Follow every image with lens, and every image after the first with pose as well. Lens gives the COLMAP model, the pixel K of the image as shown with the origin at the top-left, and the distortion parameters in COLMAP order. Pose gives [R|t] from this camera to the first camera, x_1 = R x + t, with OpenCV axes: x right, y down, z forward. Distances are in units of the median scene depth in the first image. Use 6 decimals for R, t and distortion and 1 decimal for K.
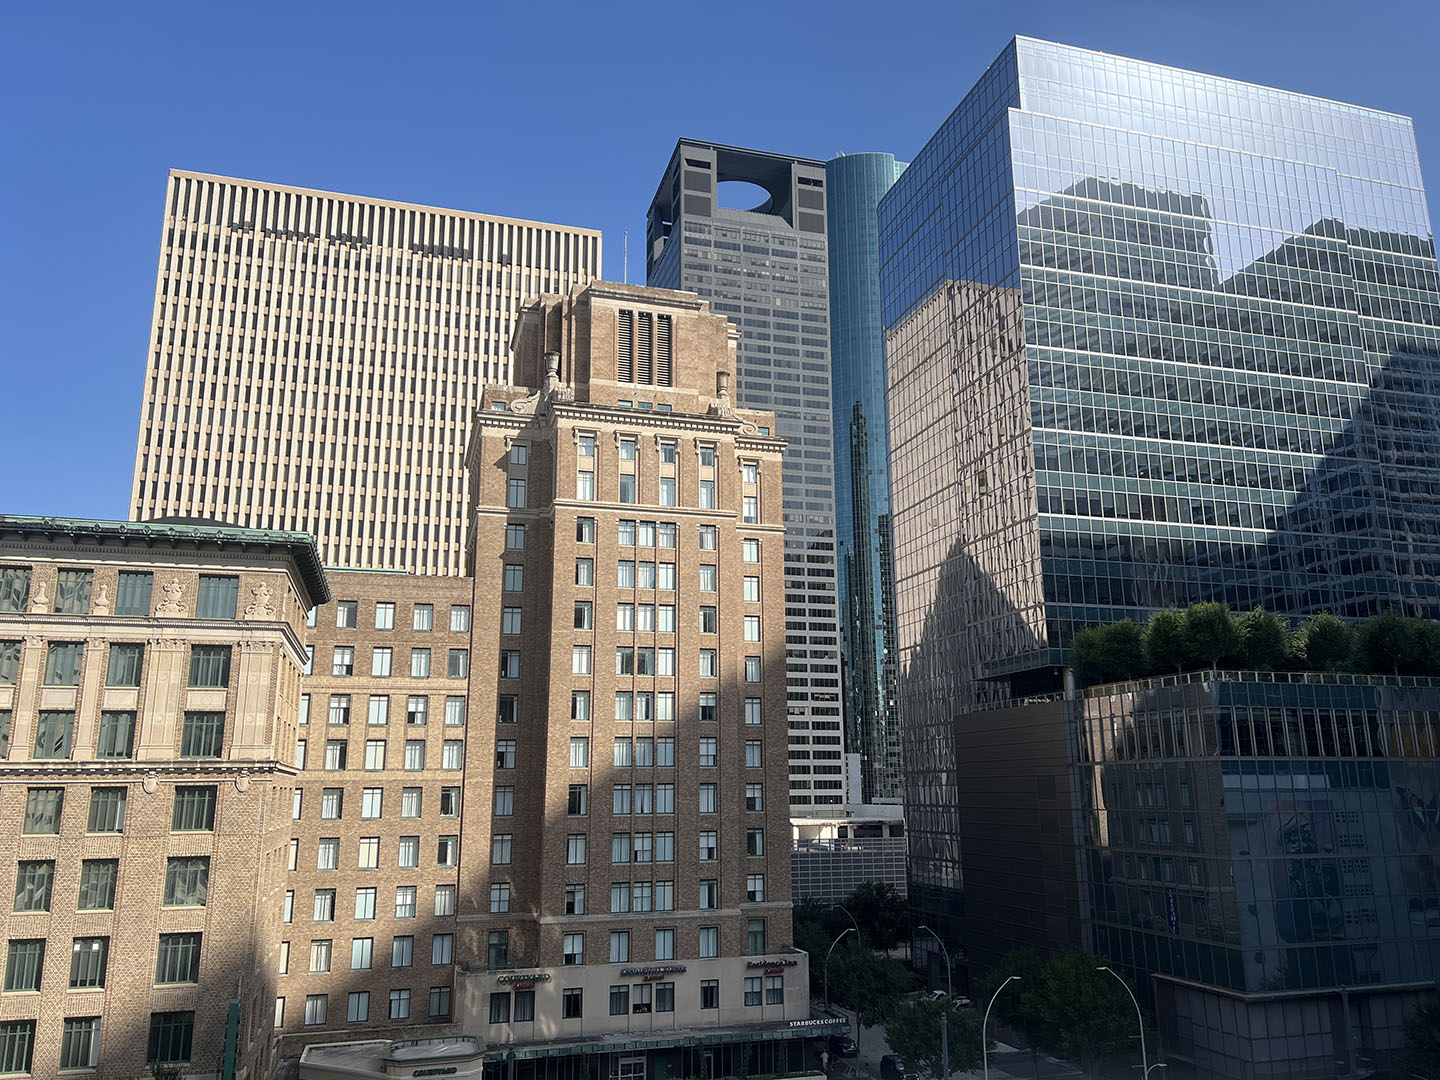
lens RADIAL K [[1085.3, 0, 719.4], [0, 1085.3, 536.7], [0, 0, 1]] dist [0.049153, -0.055915]
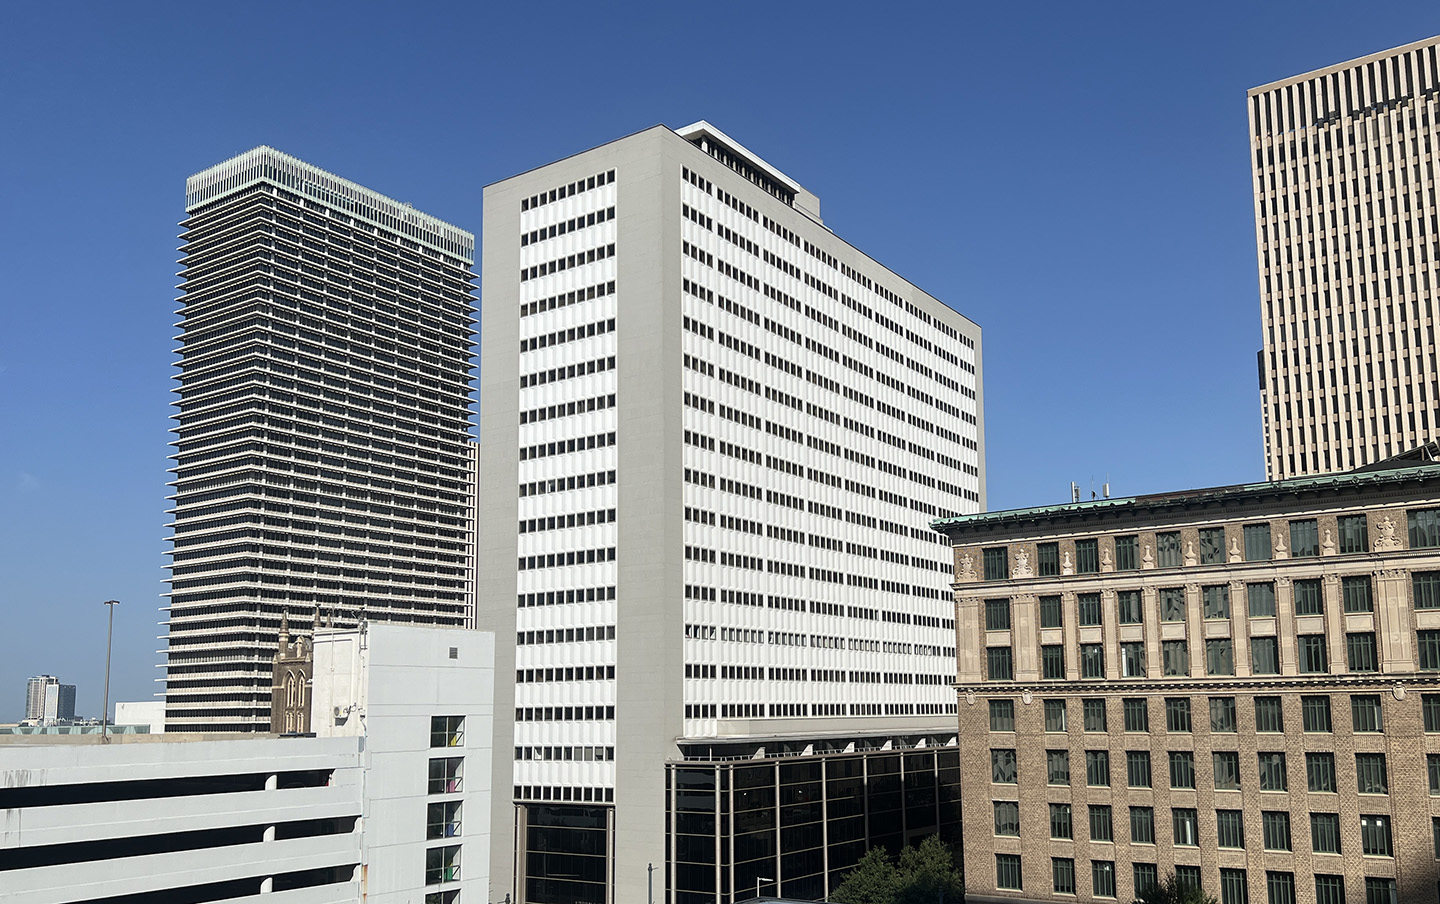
lens RADIAL K [[1239.6, 0, 734.2], [0, 1239.6, 543.2], [0, 0, 1]] dist [0.008262, -0.000740]
pose [[0.635903, -0.104991, -0.764594, 0.063504], [0.180443, 0.983471, 0.015026, -0.079796], [0.750378, -0.147521, 0.644337, -0.366489]]
